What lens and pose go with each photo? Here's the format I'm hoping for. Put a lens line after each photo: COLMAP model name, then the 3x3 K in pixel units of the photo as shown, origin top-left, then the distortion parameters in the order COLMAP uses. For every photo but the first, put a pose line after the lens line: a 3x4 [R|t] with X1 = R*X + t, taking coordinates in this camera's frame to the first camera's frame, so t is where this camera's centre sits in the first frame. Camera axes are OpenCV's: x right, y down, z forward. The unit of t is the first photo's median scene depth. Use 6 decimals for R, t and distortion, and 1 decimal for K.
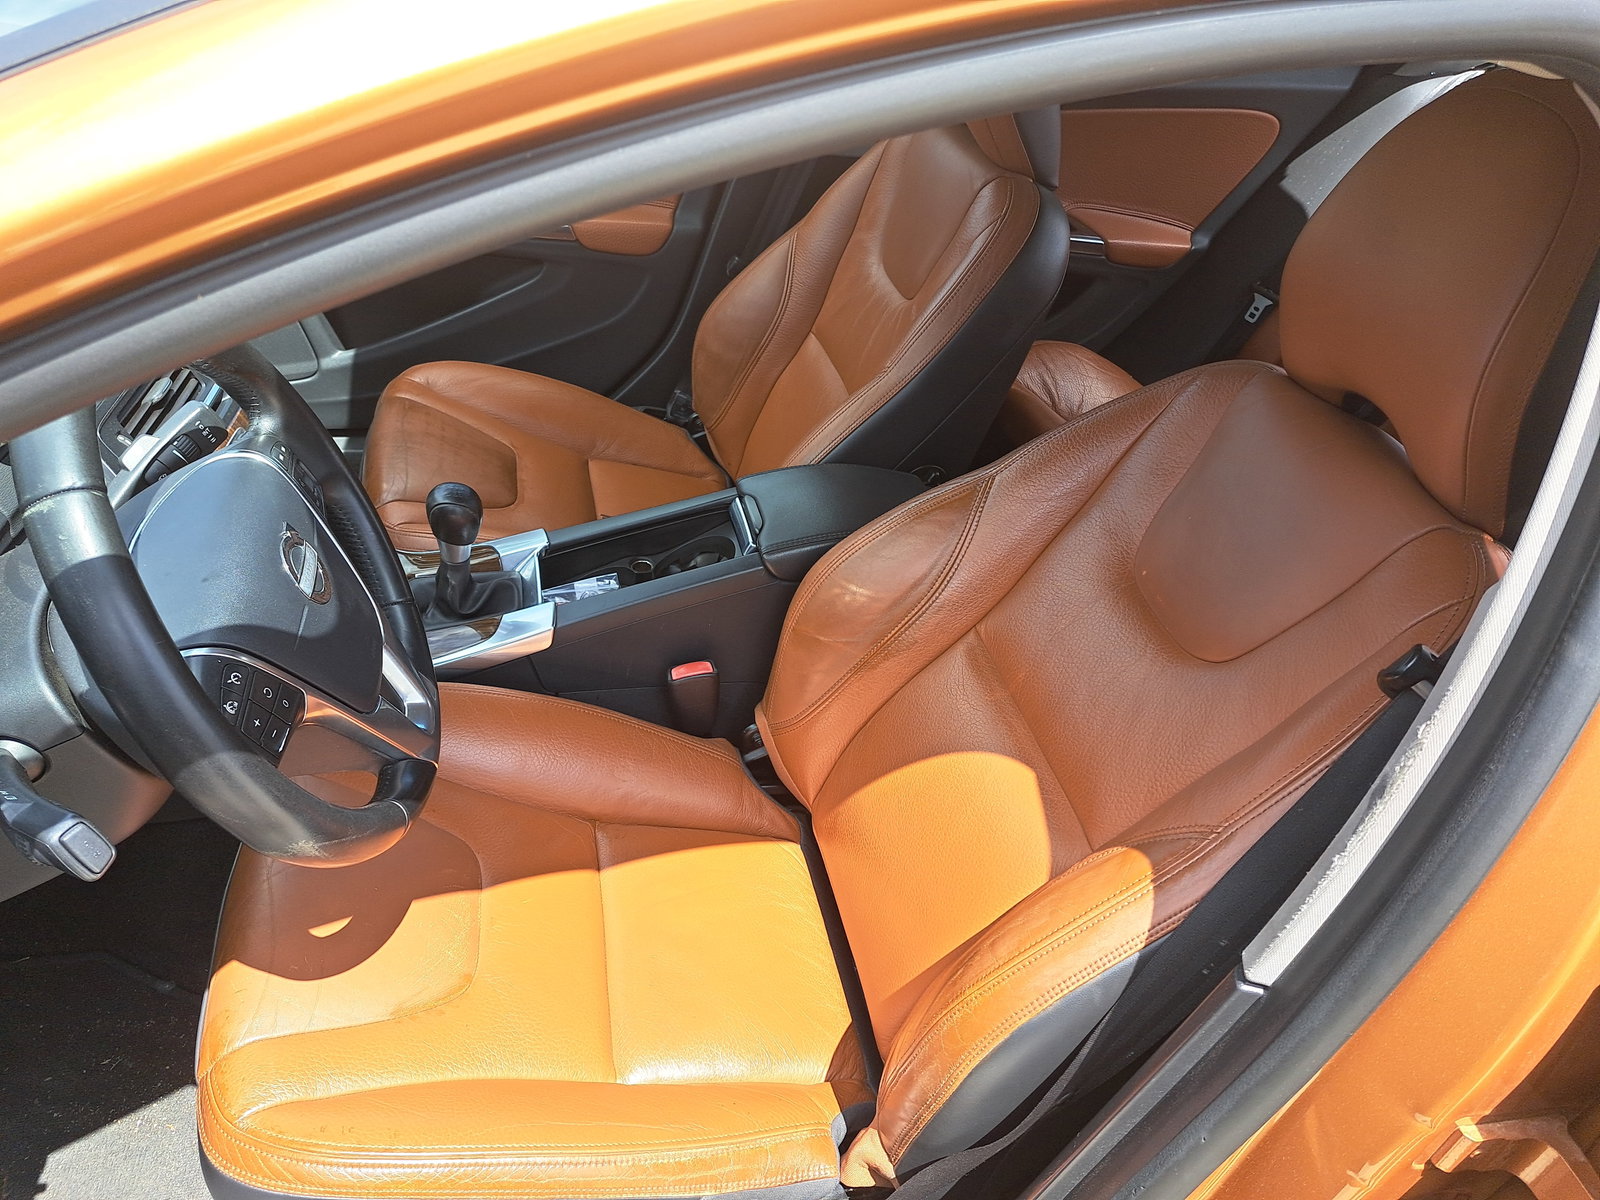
lens RADIAL K [[1203.7, 0, 812.5], [0, 1203.7, 594.4], [0, 0, 1]] dist [0.082858, -0.086703]
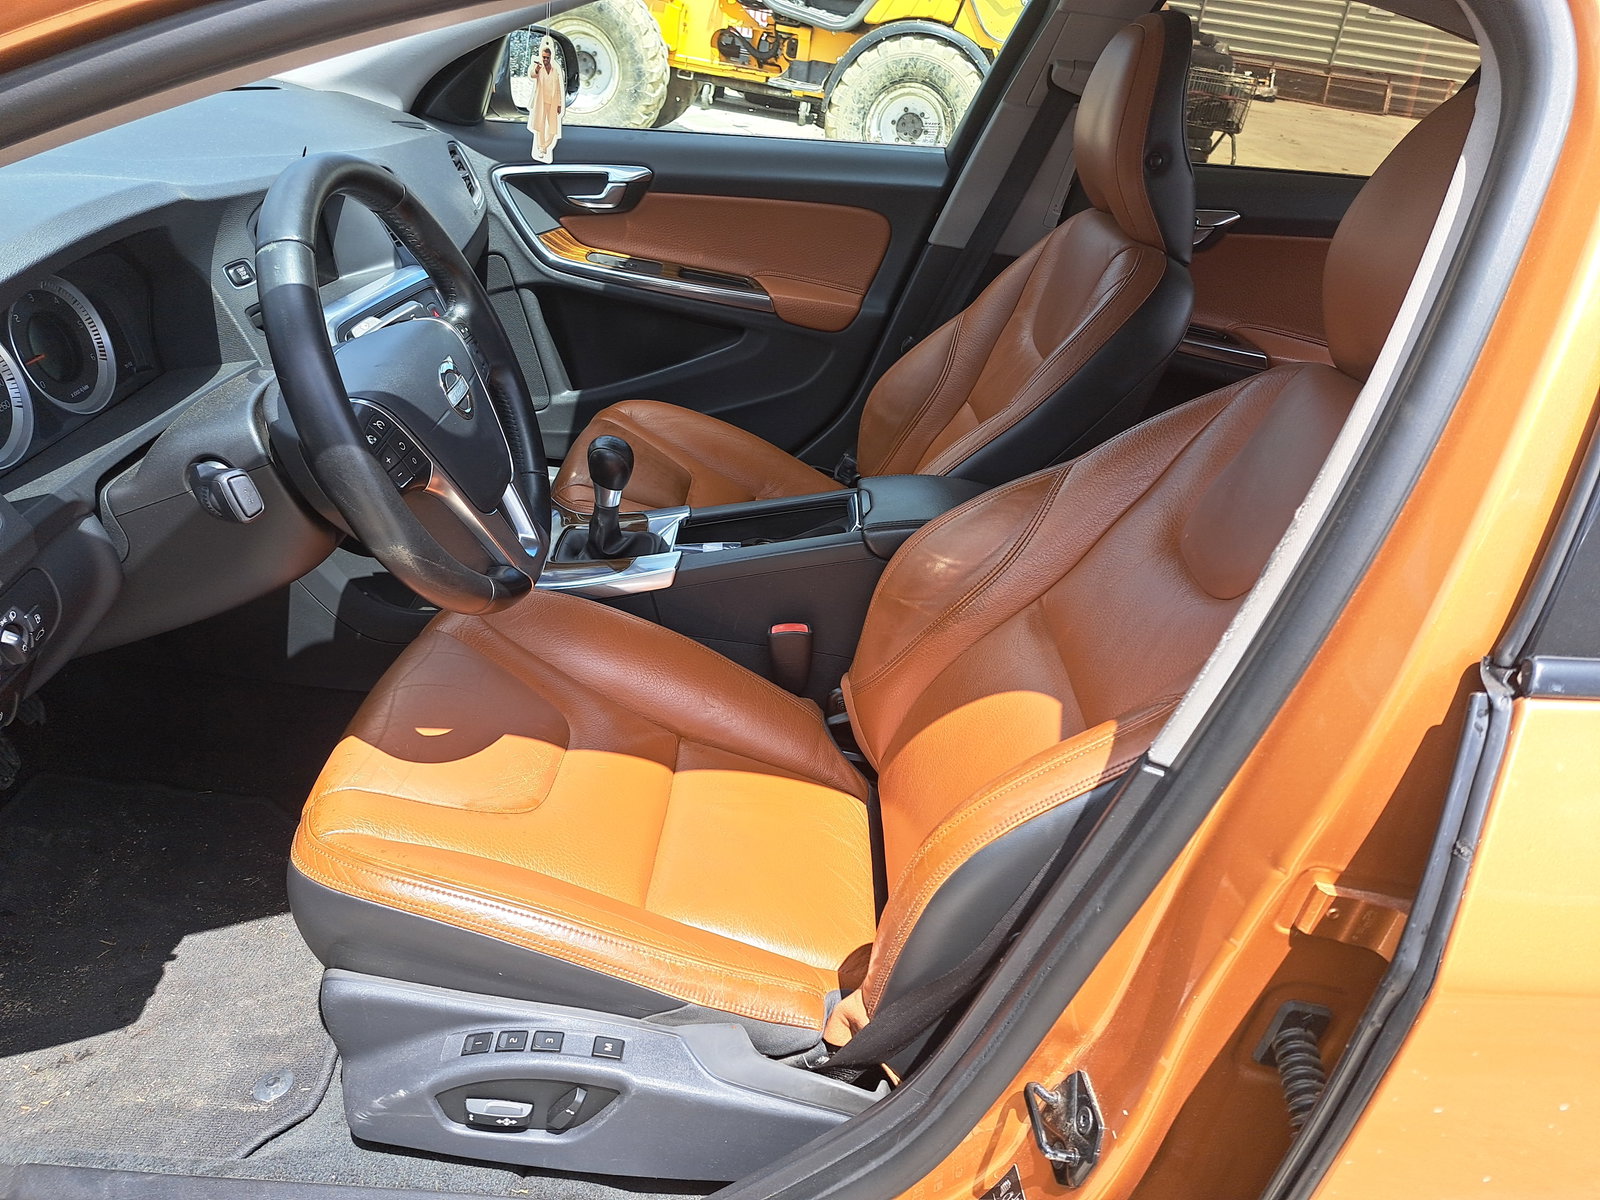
lens RADIAL K [[1203.7, 0, 812.5], [0, 1203.7, 594.4], [0, 0, 1]] dist [0.082858, -0.086703]
pose [[0.973578, 0.111457, -0.199307, 0.140012], [-0.144494, 0.976529, -0.159729, 0.209060], [0.176827, 0.184307, 0.966832, -0.078527]]
